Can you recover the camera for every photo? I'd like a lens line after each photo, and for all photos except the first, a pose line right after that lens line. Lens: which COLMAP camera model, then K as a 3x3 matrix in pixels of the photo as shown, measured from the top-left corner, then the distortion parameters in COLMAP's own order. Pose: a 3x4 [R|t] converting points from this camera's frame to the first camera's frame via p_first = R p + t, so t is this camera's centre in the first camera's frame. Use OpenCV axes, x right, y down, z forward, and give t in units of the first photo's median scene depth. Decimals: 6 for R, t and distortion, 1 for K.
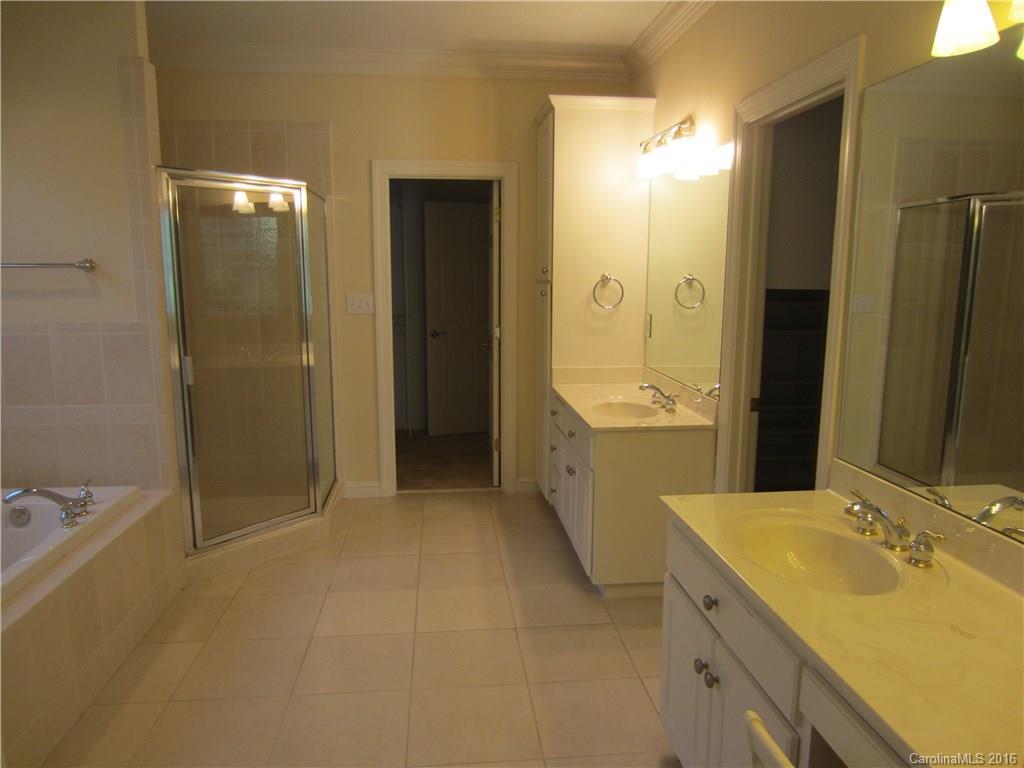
lens RADIAL K [[726.0, 0, 512.6], [0, 726.0, 382.8], [0, 0, 1]] dist [-0.023619, 0.020373]
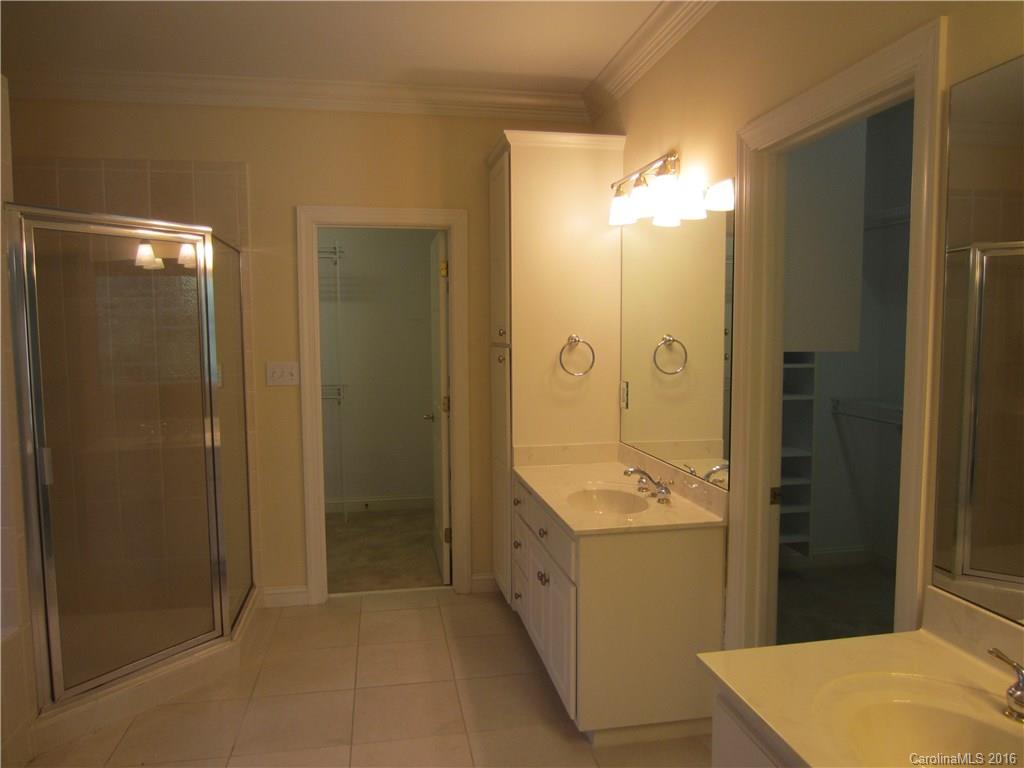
lens RADIAL K [[726.0, 0, 509.2], [0, 726.0, 387.1], [0, 0, 1]] dist [-0.023619, 0.020373]
pose [[0.996952, -0.014997, 0.076565, -0.014123], [0.020884, 0.996836, -0.076687, -0.026201], [-0.075173, 0.078052, 0.994111, 0.165136]]
